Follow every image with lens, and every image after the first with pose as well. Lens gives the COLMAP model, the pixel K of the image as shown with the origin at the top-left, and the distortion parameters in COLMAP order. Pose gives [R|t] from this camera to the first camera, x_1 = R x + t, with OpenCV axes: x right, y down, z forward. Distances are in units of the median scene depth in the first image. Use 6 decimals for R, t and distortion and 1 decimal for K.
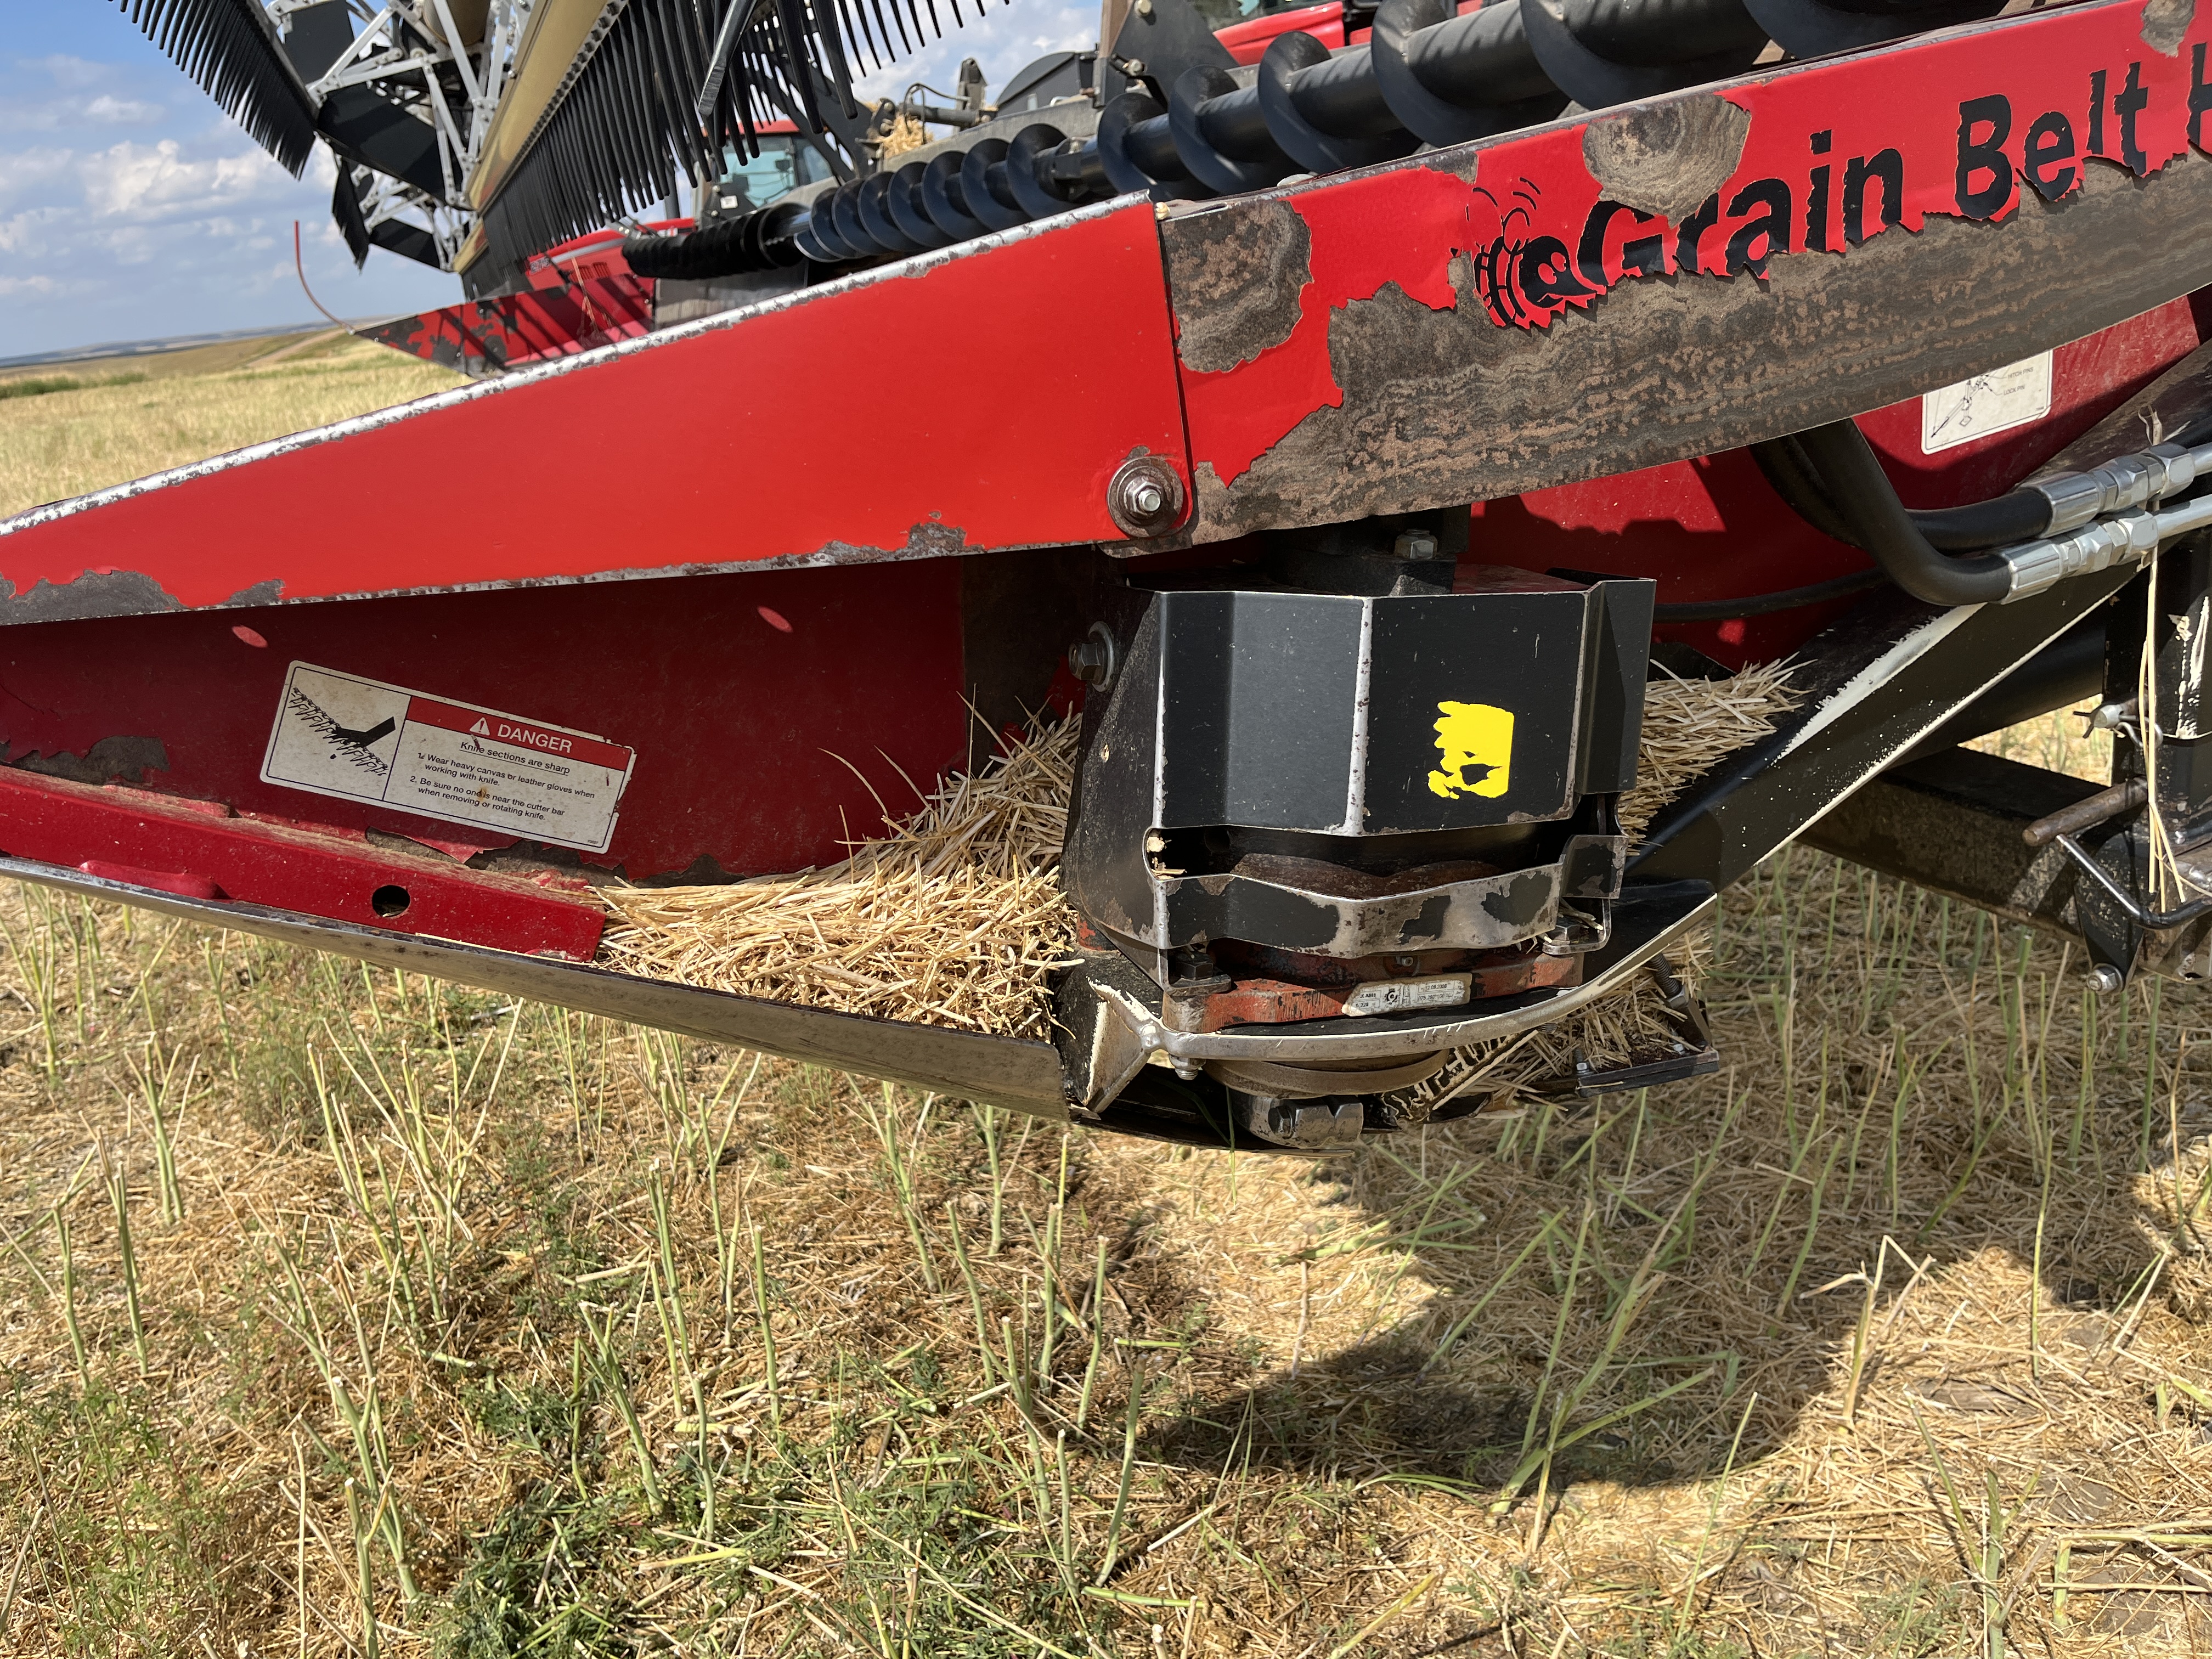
lens RADIAL K [[1678.3, 0, 1106.0], [0, 1678.3, 829.5], [0, 0, 1]] dist [0.075191, -0.115778]
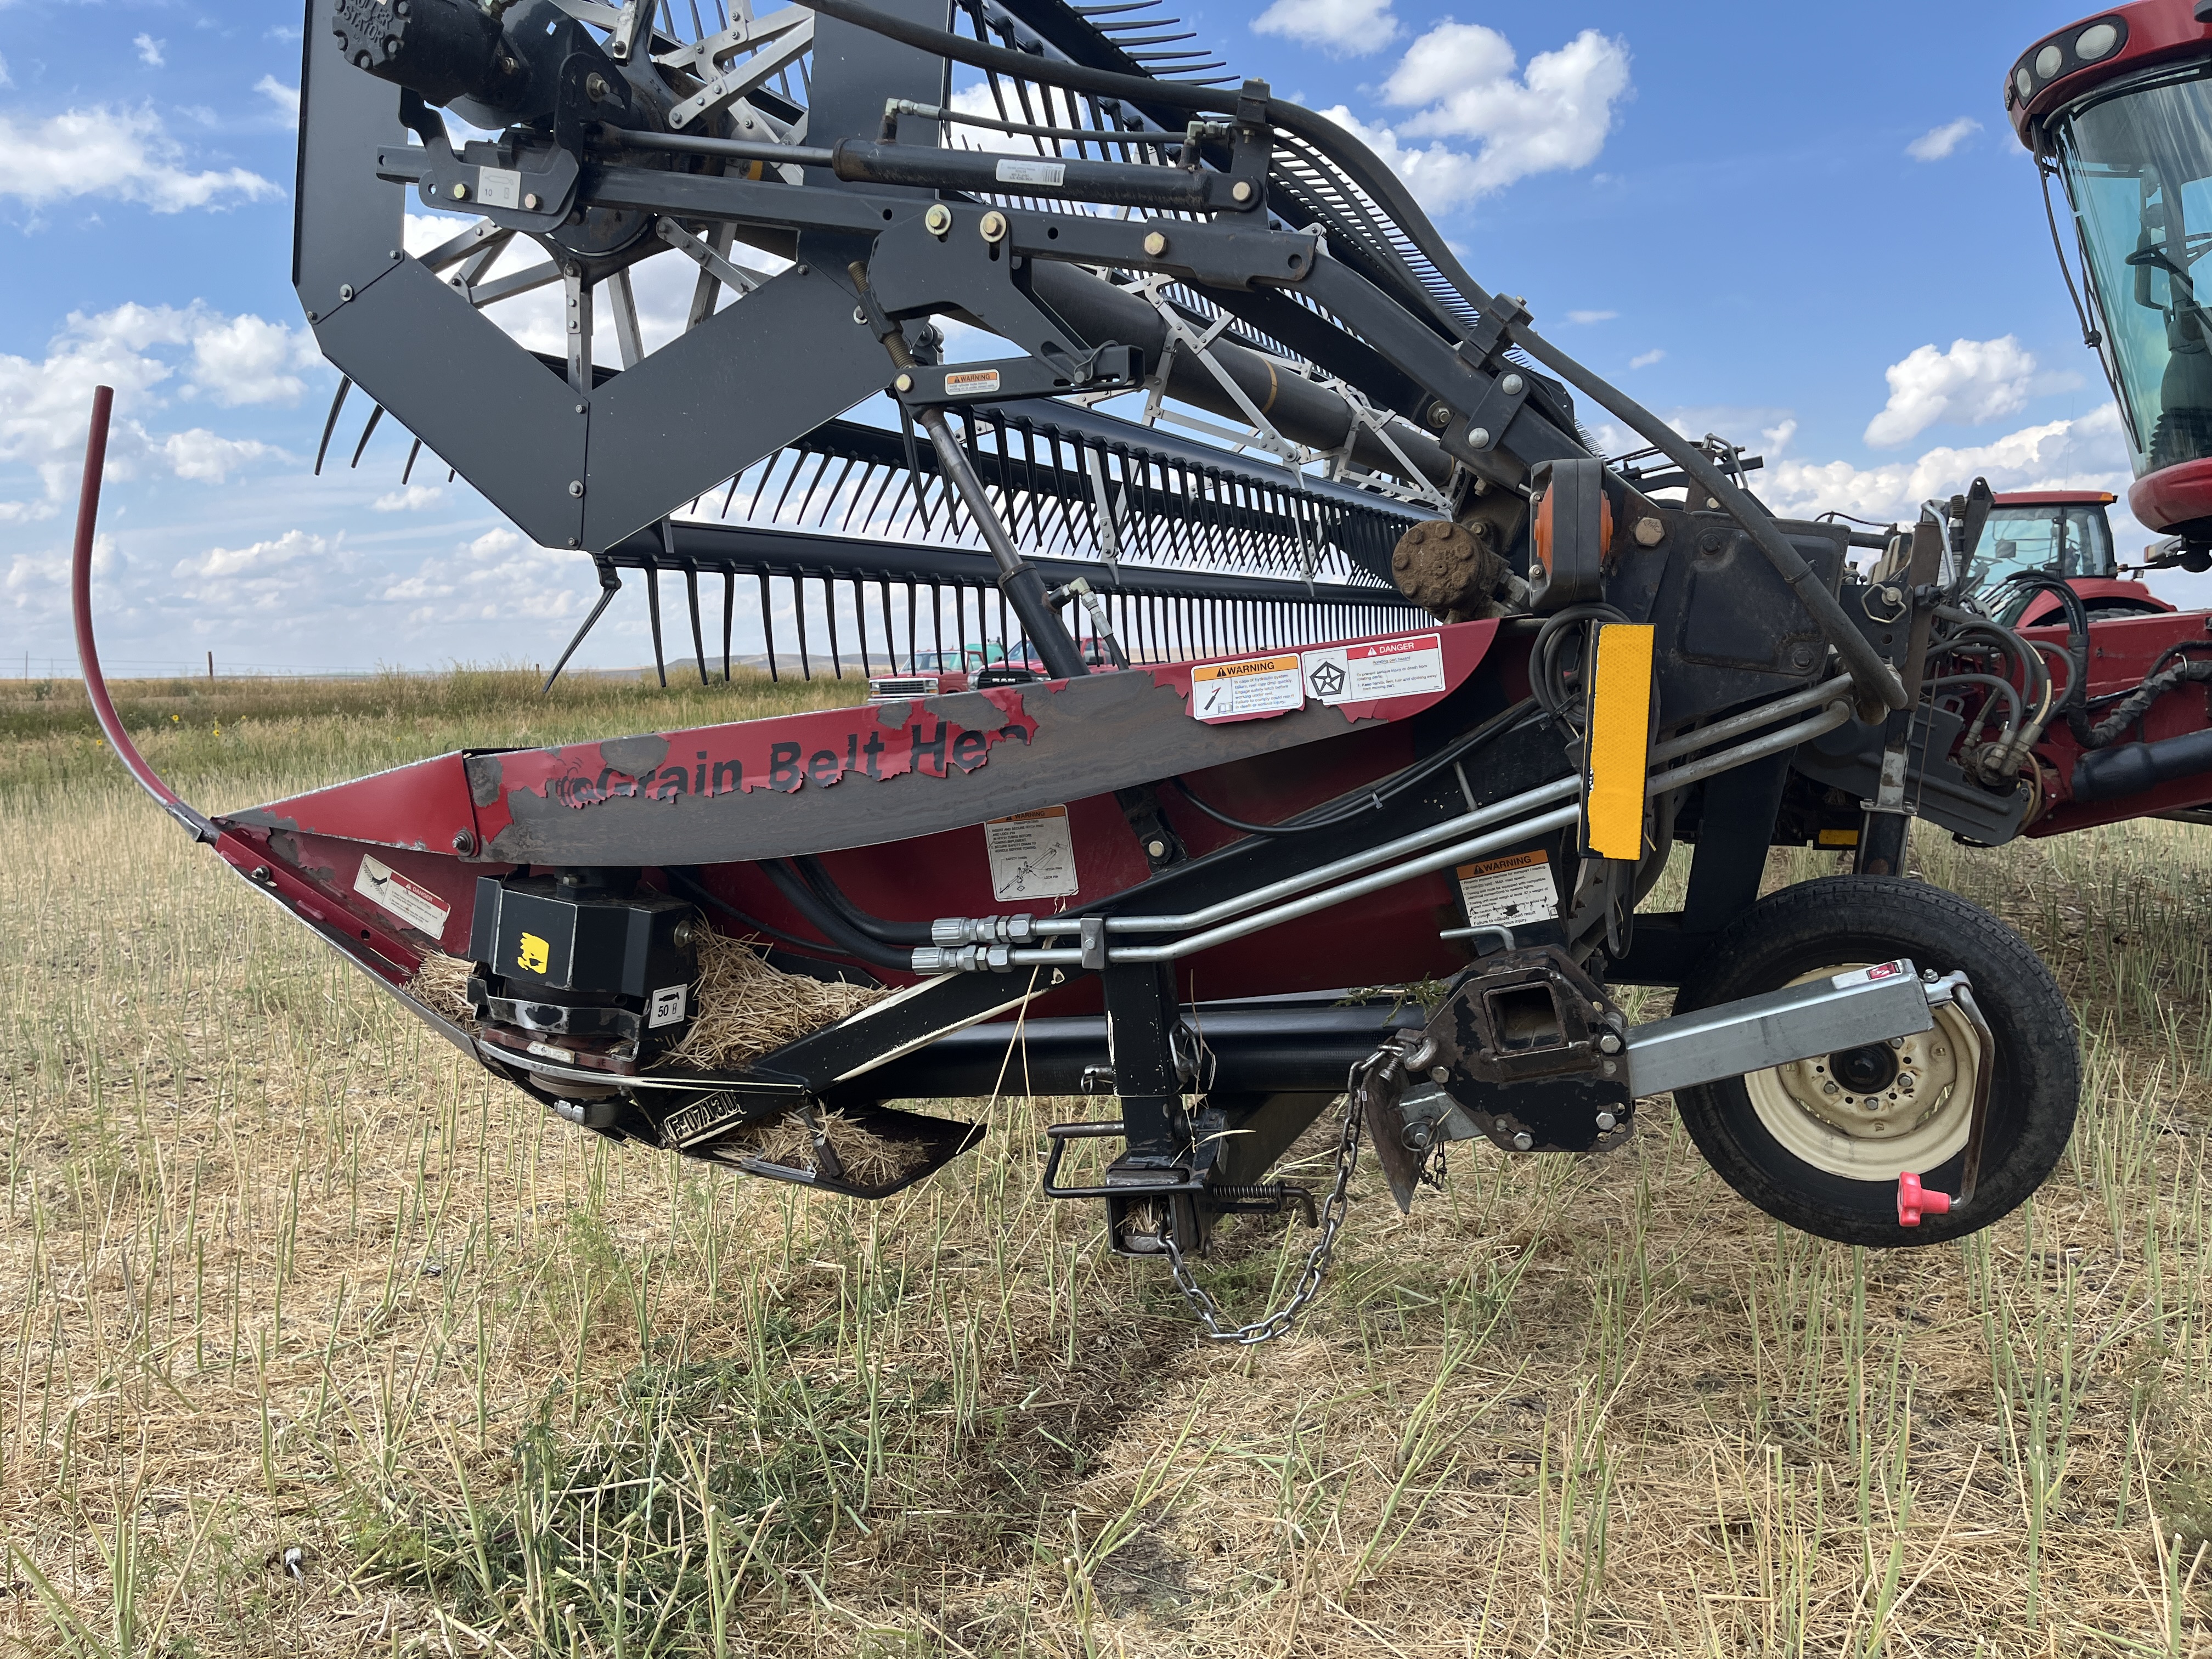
lens RADIAL K [[1678.3, 0, 1106.0], [0, 1678.3, 829.5], [0, 0, 1]] dist [0.075191, -0.115778]
pose [[0.719710, 0.150154, -0.677844, 2.517929], [-0.272615, 0.959036, -0.077009, -0.261437], [0.638513, 0.240215, 0.731162, -0.420628]]
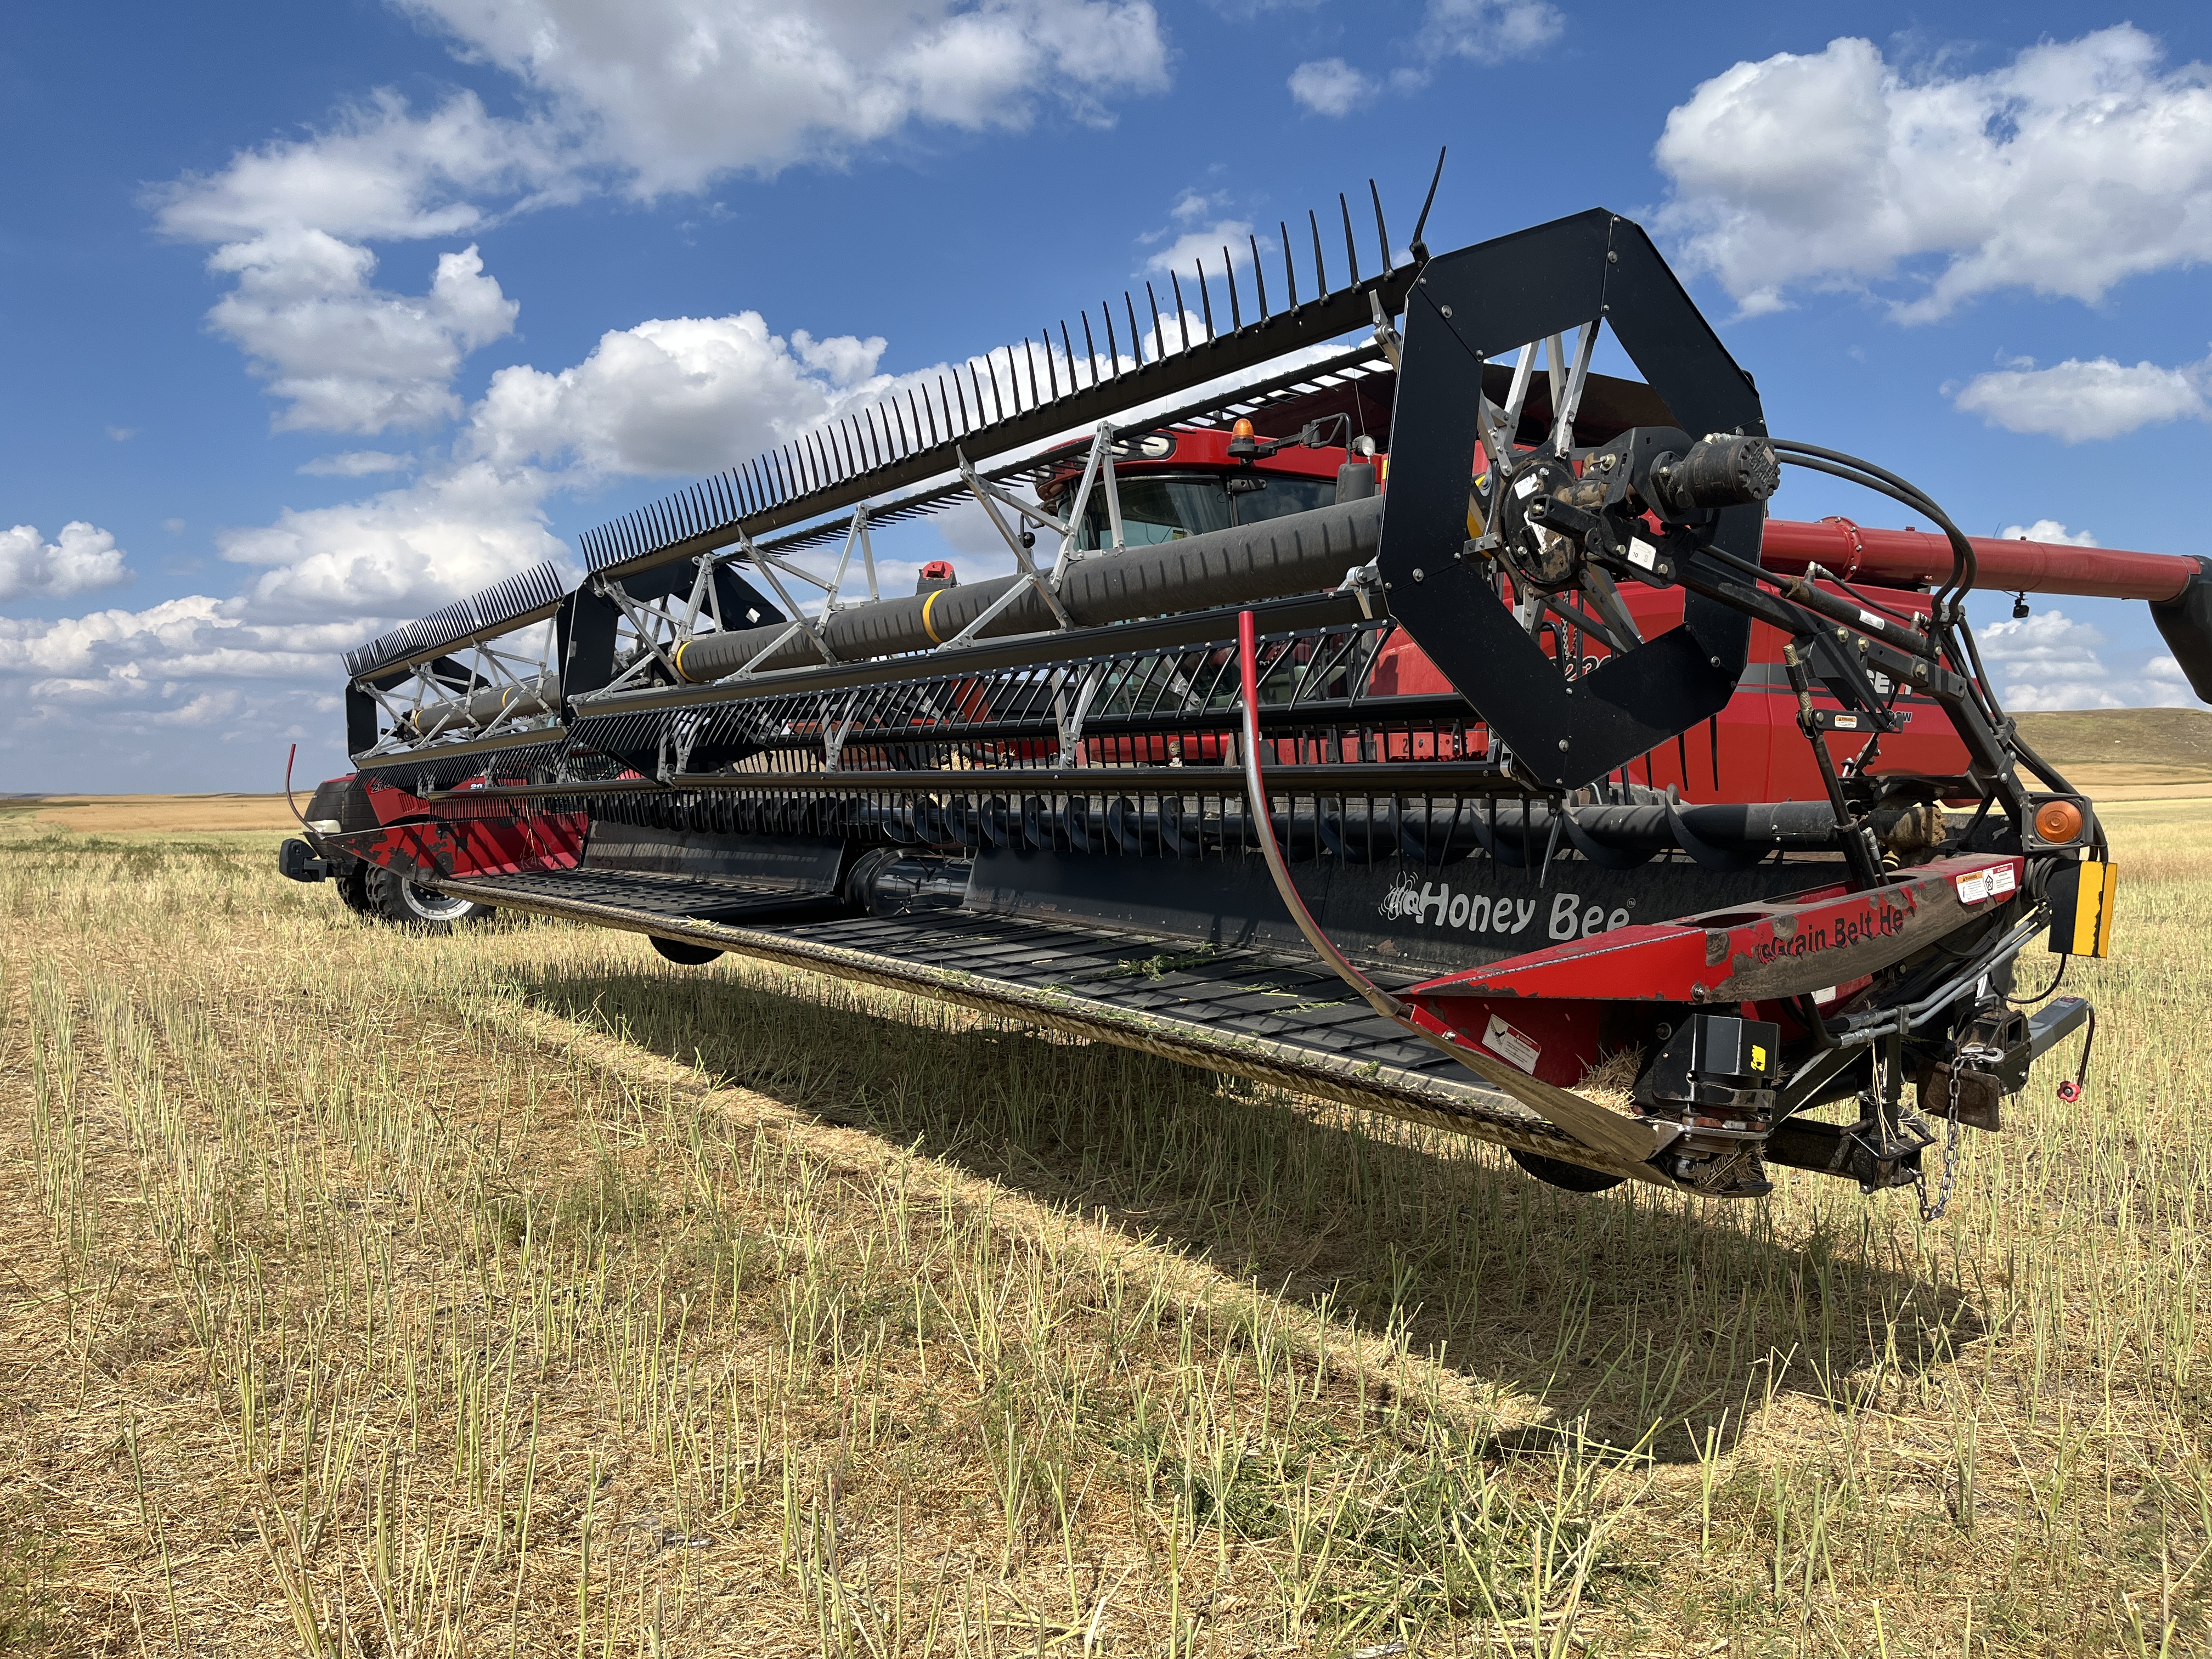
lens RADIAL K [[1678.3, 0, 1106.0], [0, 1678.3, 829.5], [0, 0, 1]] dist [0.075191, -0.115778]
pose [[0.971628, 0.107554, 0.210644, -2.168373], [-0.033915, 0.944776, -0.325957, 0.792418], [-0.234069, 0.309565, 0.921619, -2.522951]]
